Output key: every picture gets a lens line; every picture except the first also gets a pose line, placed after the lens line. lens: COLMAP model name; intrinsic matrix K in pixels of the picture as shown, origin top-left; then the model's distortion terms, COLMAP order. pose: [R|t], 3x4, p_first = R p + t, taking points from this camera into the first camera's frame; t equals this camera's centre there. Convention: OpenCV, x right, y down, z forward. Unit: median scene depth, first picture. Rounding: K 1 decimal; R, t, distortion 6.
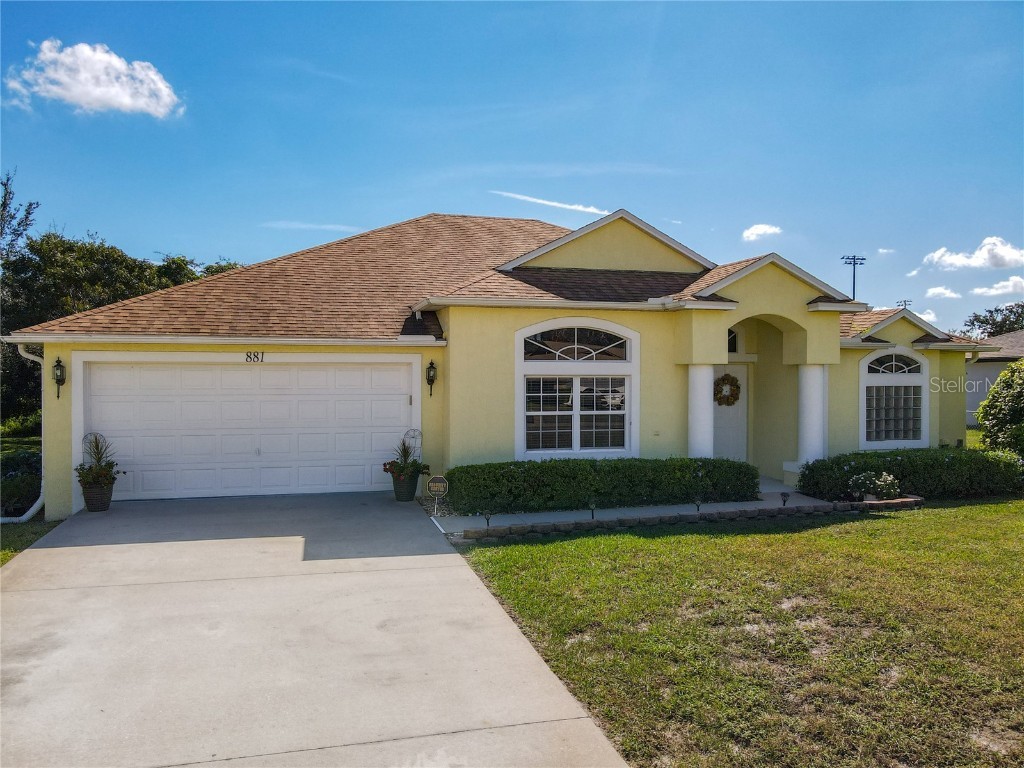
lens RADIAL K [[764.2, 0, 492.6], [0, 764.2, 381.6], [0, 0, 1]] dist [0.017430, 0.000049]
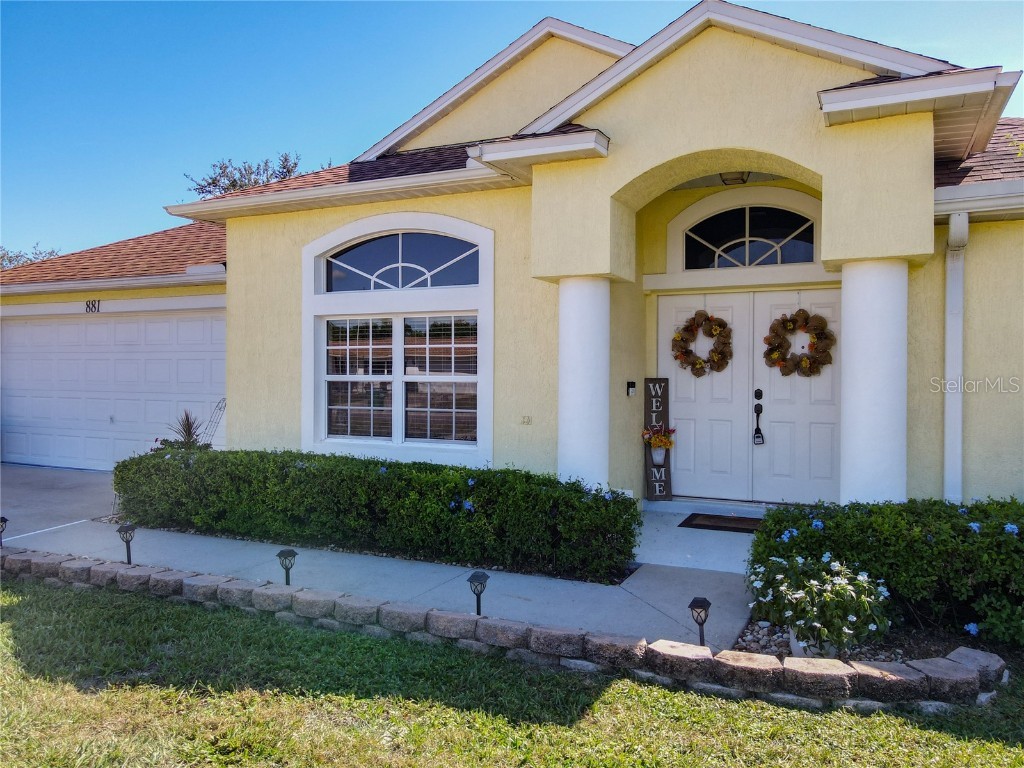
lens RADIAL K [[758.3, 0, 518.4], [0, 758.3, 379.3], [0, 0, 1]] dist [0.018765, 0.002899]
pose [[0.769645, 0.008815, -0.638411, 0.550139], [-0.010474, 0.999944, 0.001180, 0.039860], [0.638386, 0.005778, 0.769695, 0.613950]]
